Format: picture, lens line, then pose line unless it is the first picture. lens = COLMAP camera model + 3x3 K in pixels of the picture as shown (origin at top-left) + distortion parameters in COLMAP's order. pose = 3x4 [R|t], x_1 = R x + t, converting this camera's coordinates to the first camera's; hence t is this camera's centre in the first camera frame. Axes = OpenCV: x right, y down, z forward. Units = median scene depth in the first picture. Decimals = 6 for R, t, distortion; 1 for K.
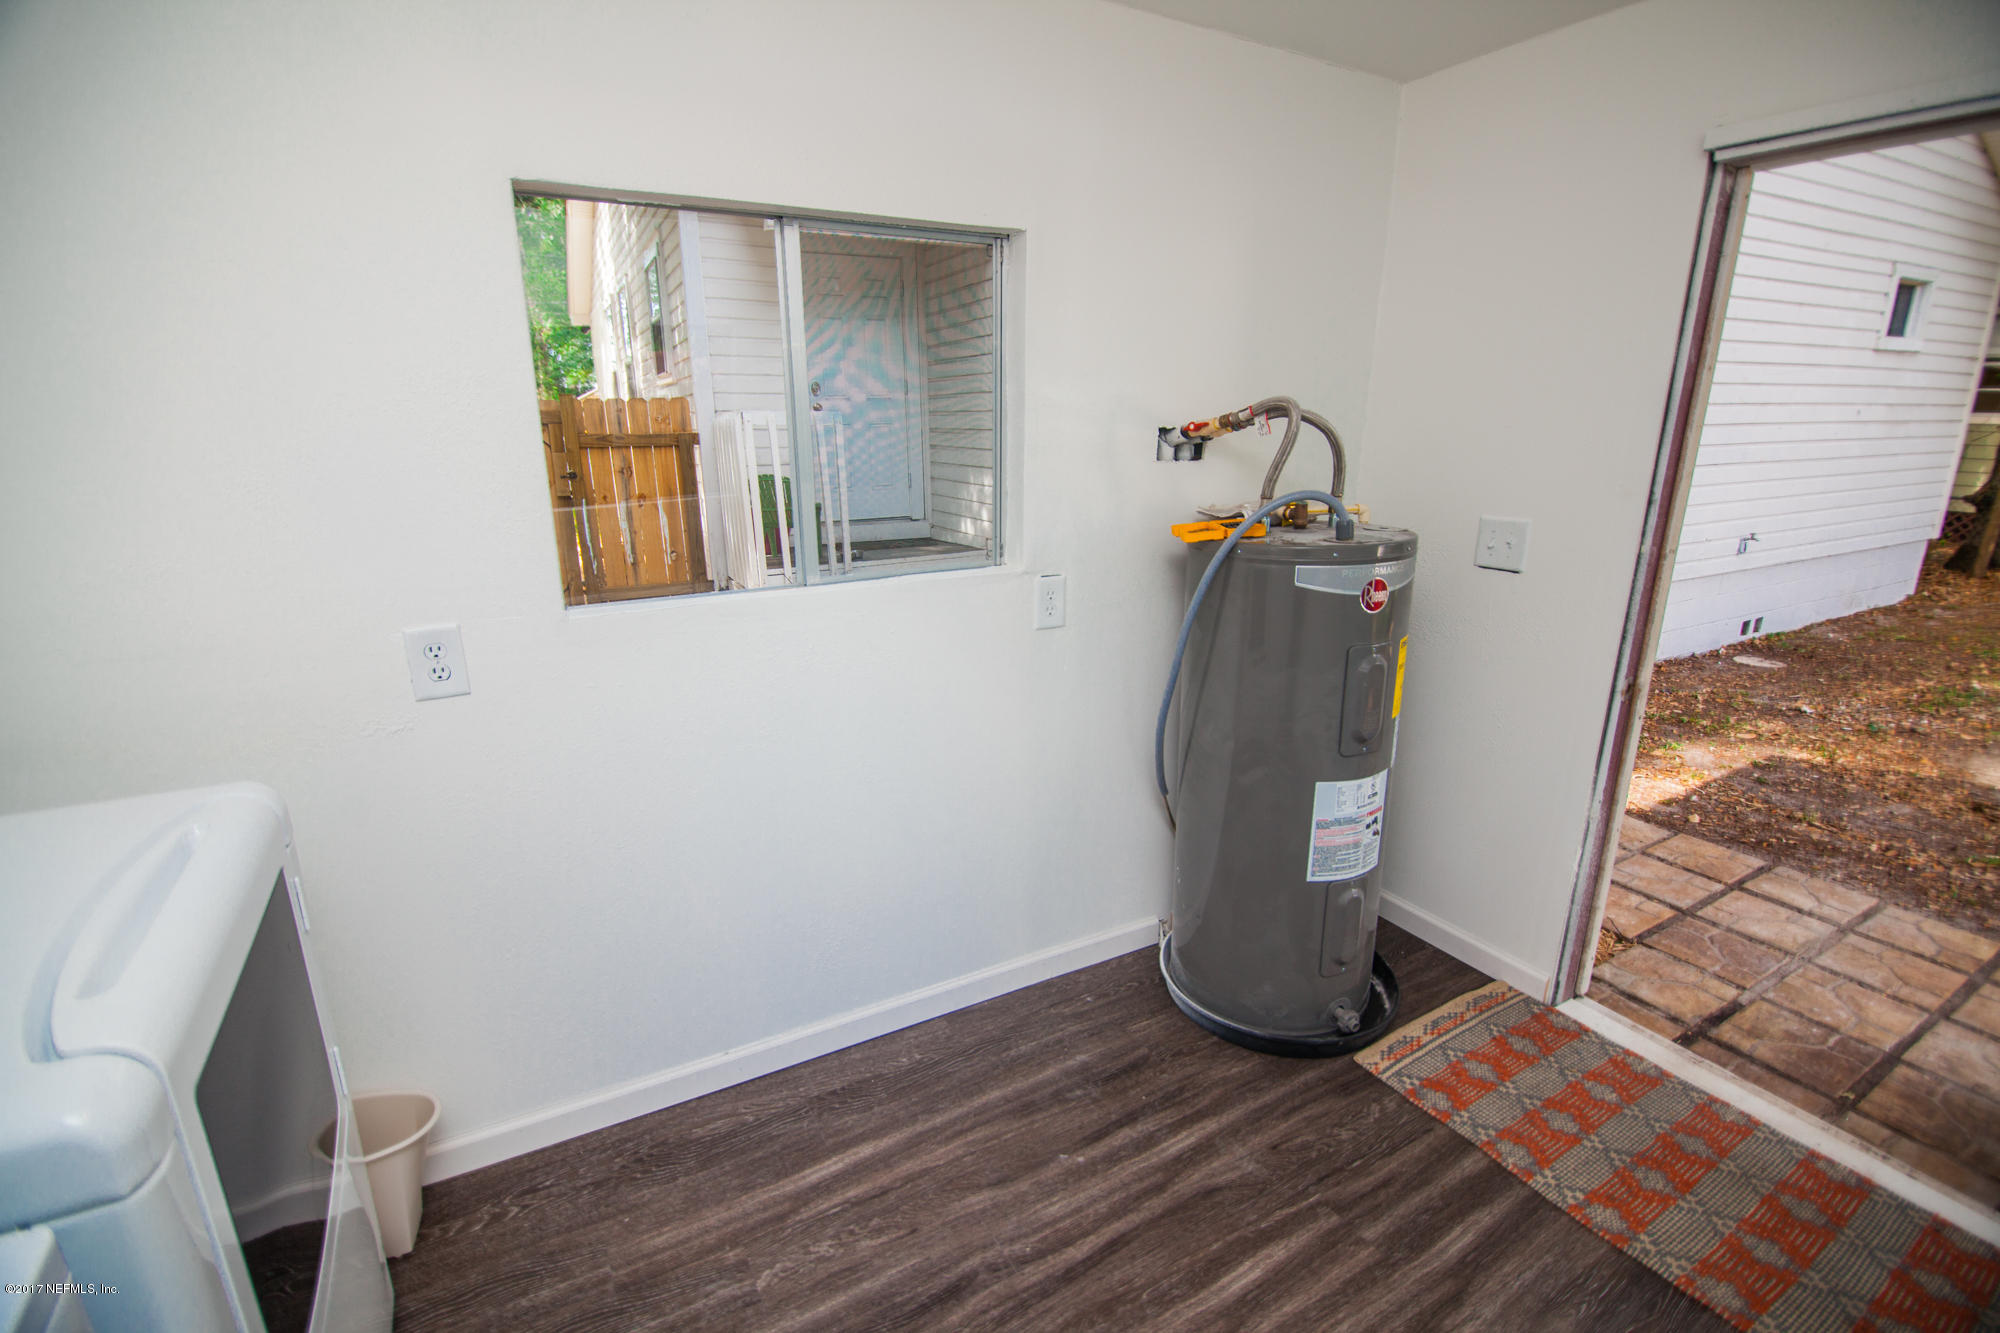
lens RADIAL K [[902.5, 0, 1000.0], [0, 902.5, 666.5], [0, 0, 1]] dist [-0.002334, -0.009300]
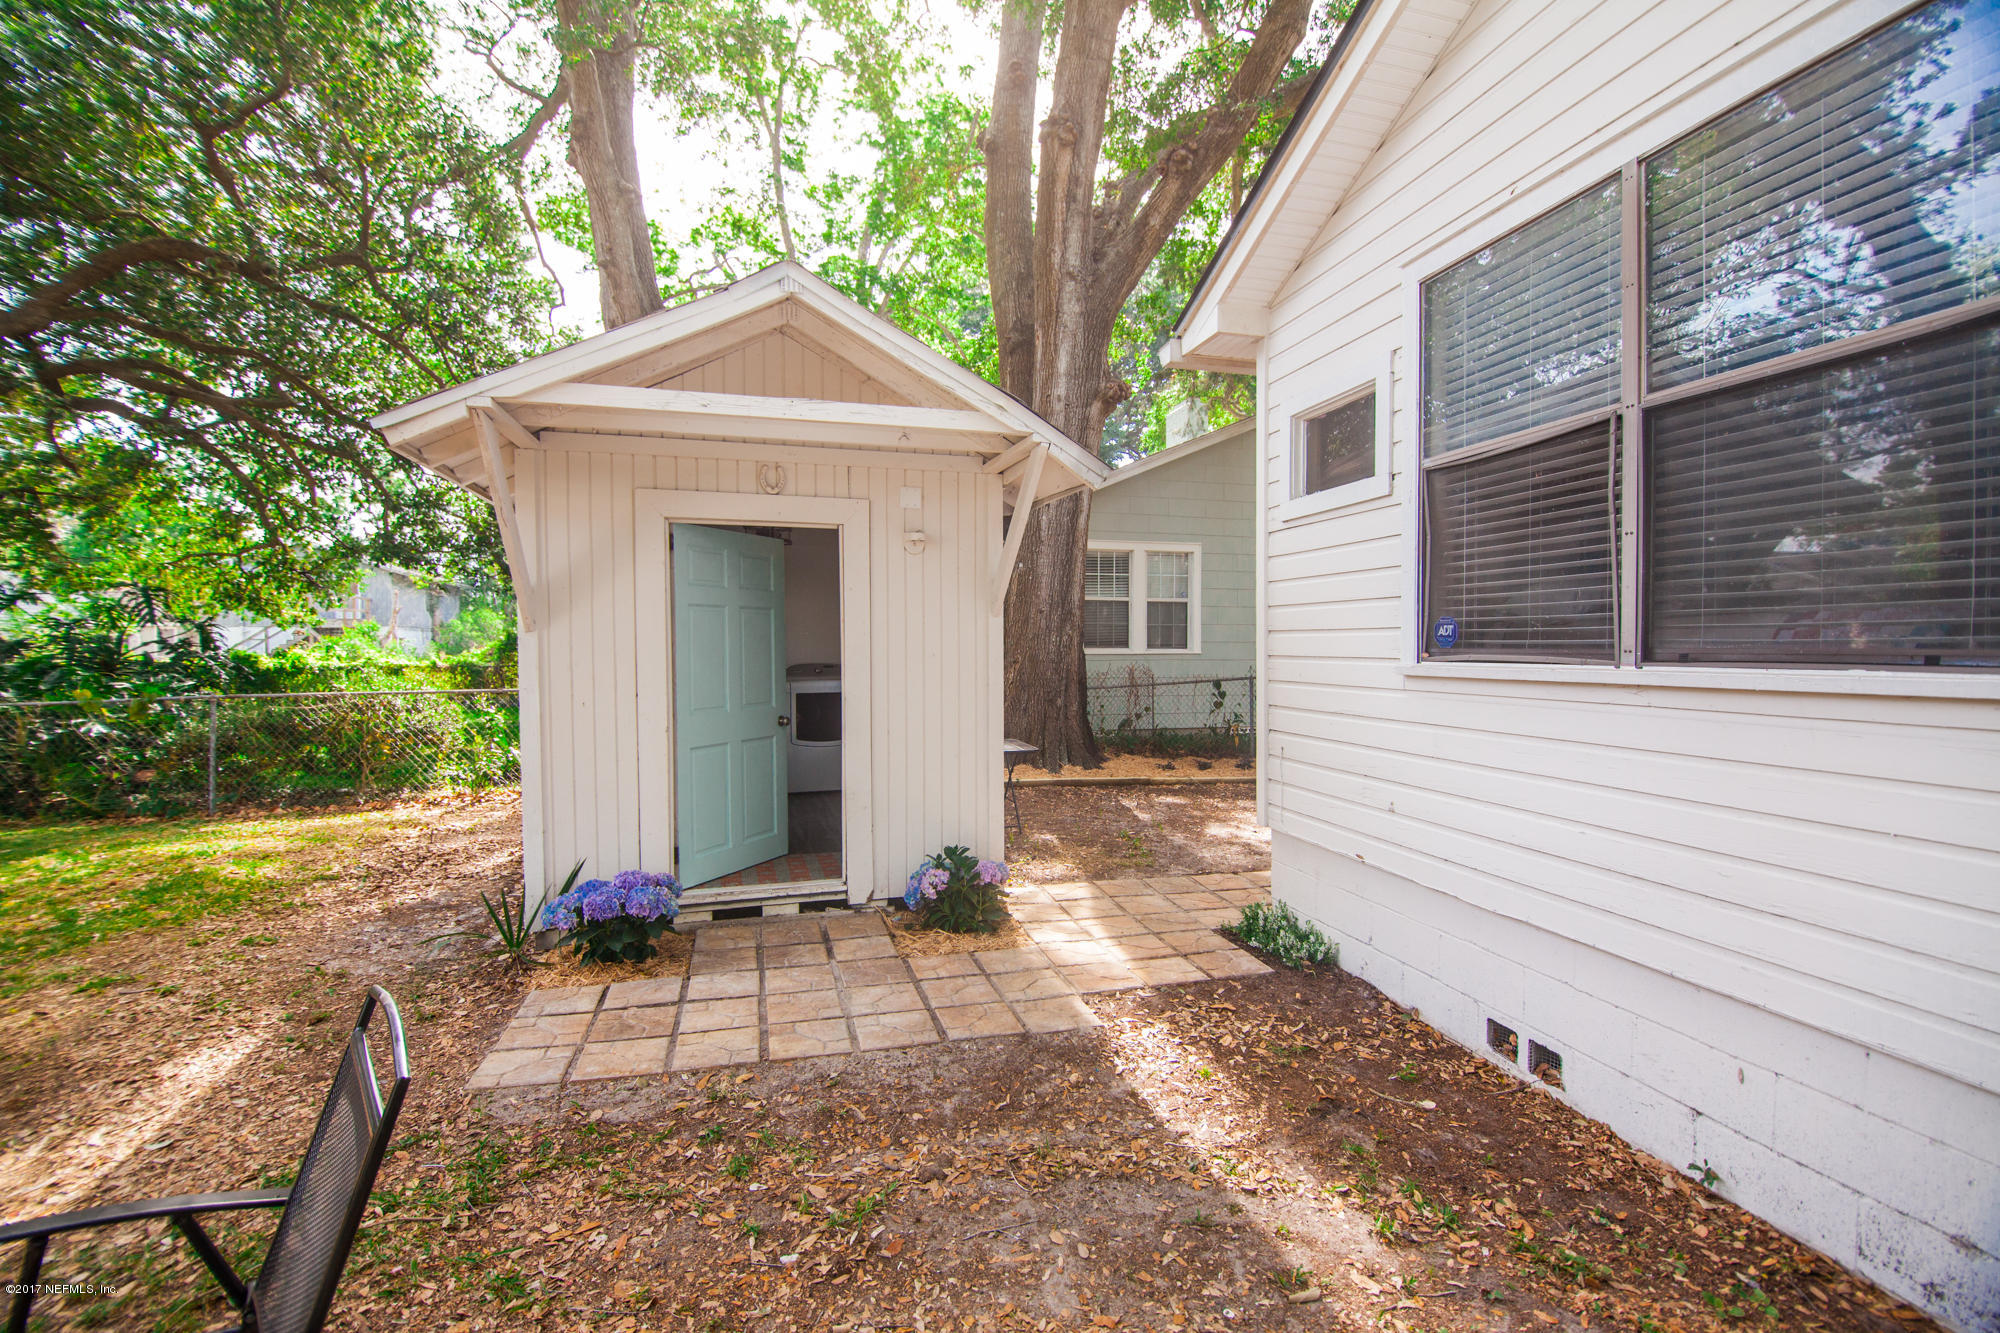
lens RADIAL K [[891.1, 0, 1000.0], [0, 891.1, 666.5], [0, 0, 1]] dist [0.000292, -0.014049]
pose [[-0.232270, 0.027800, -0.972254, 1.990451], [-0.263837, 0.960313, 0.090489, -0.312433], [0.936184, 0.277535, -0.215717, 1.277842]]
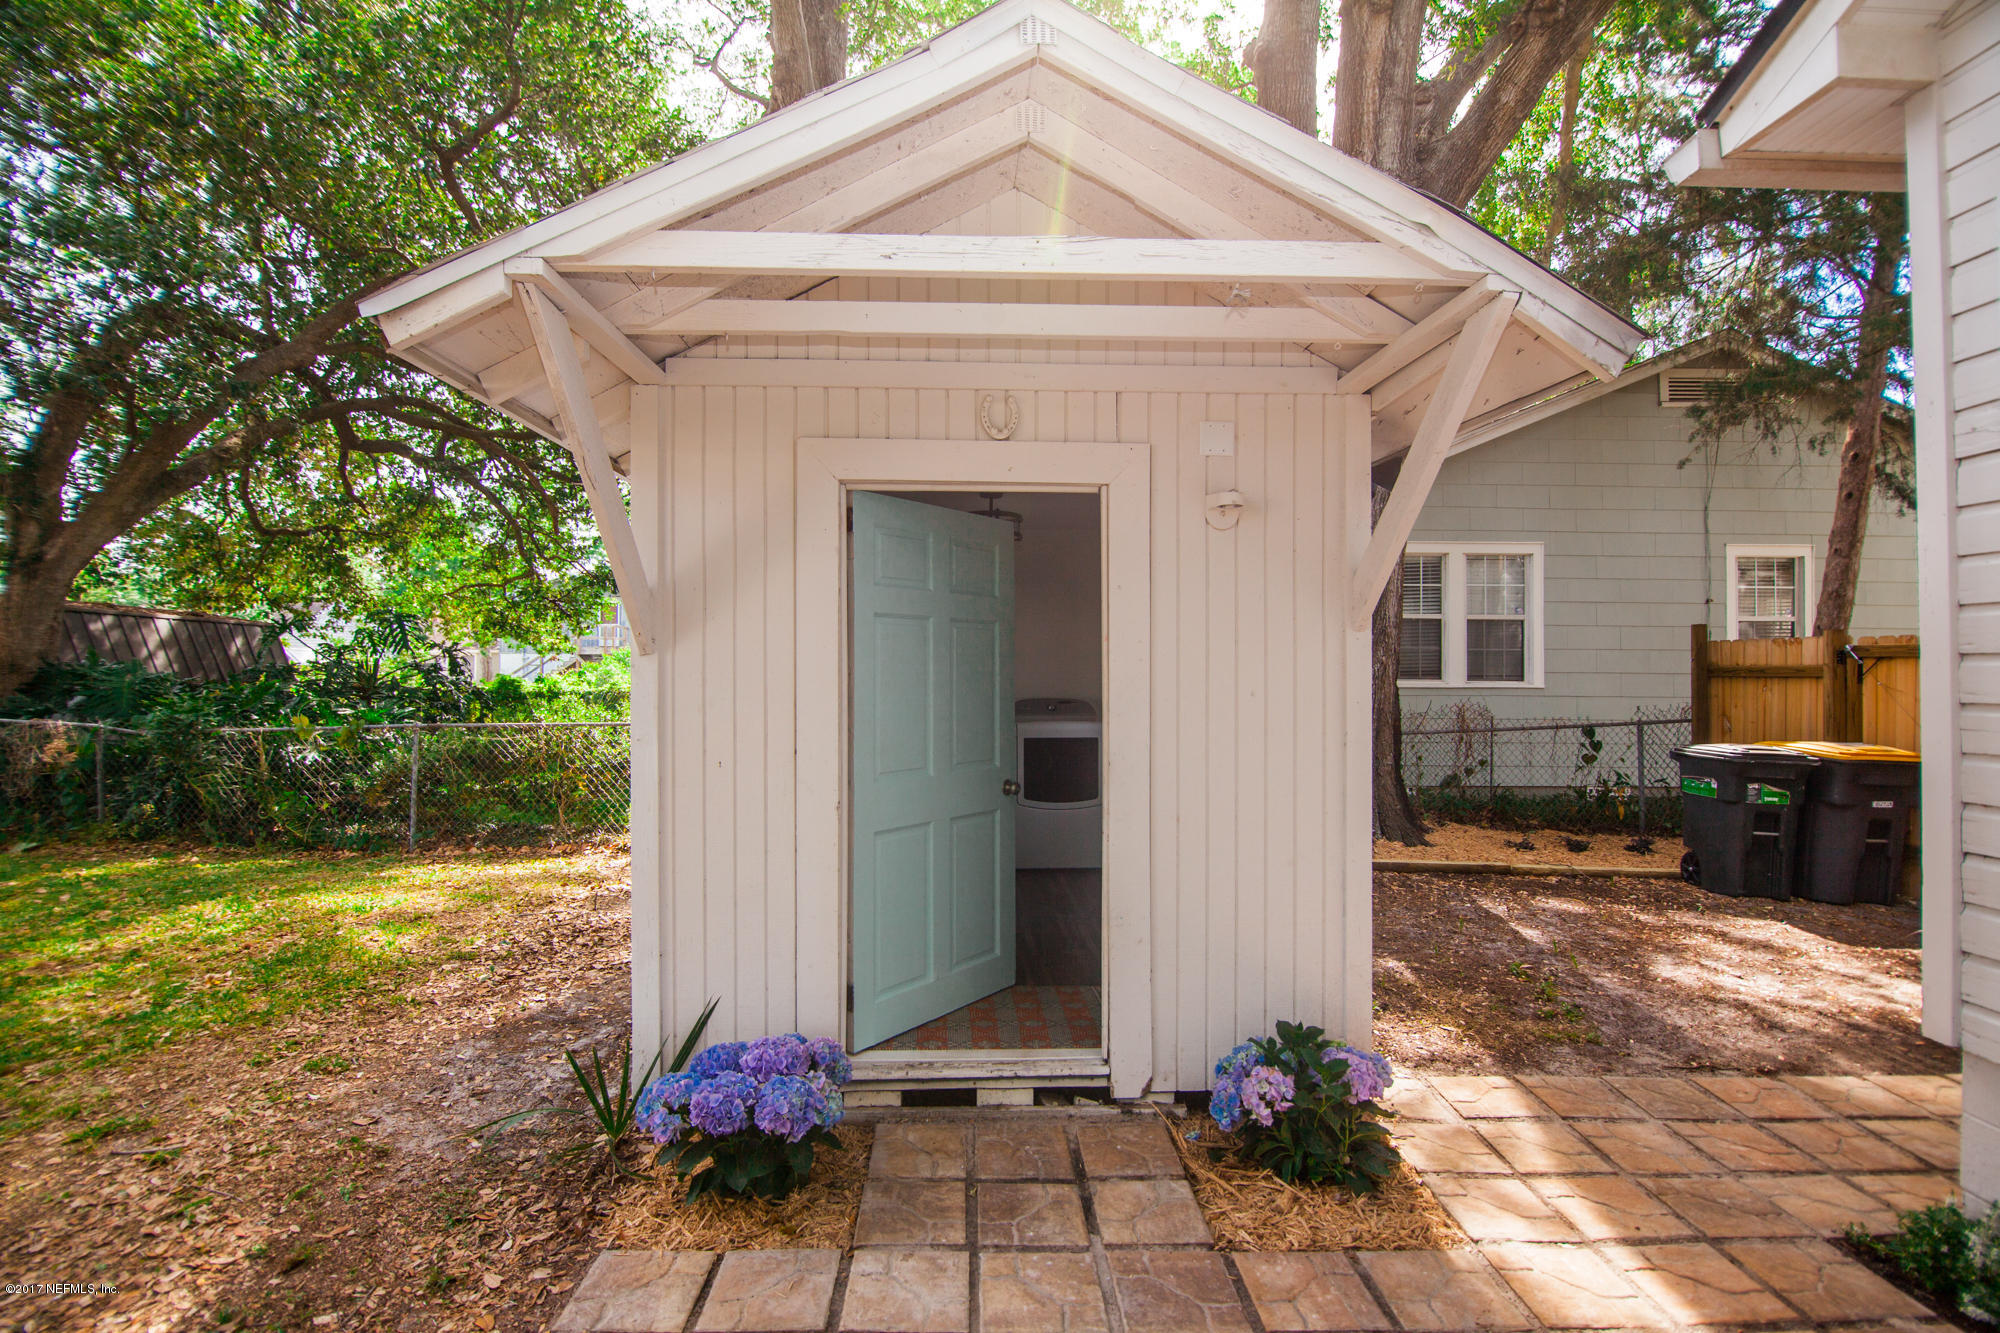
lens RADIAL K [[902.5, 0, 1000.0], [0, 902.5, 666.5], [0, 0, 1]] dist [-0.002334, -0.009300]
pose [[-0.457936, -0.003875, -0.888977, 1.455550], [-0.245033, 0.961804, 0.122031, -0.235901], [0.854549, 0.273712, -0.441394, 1.000812]]
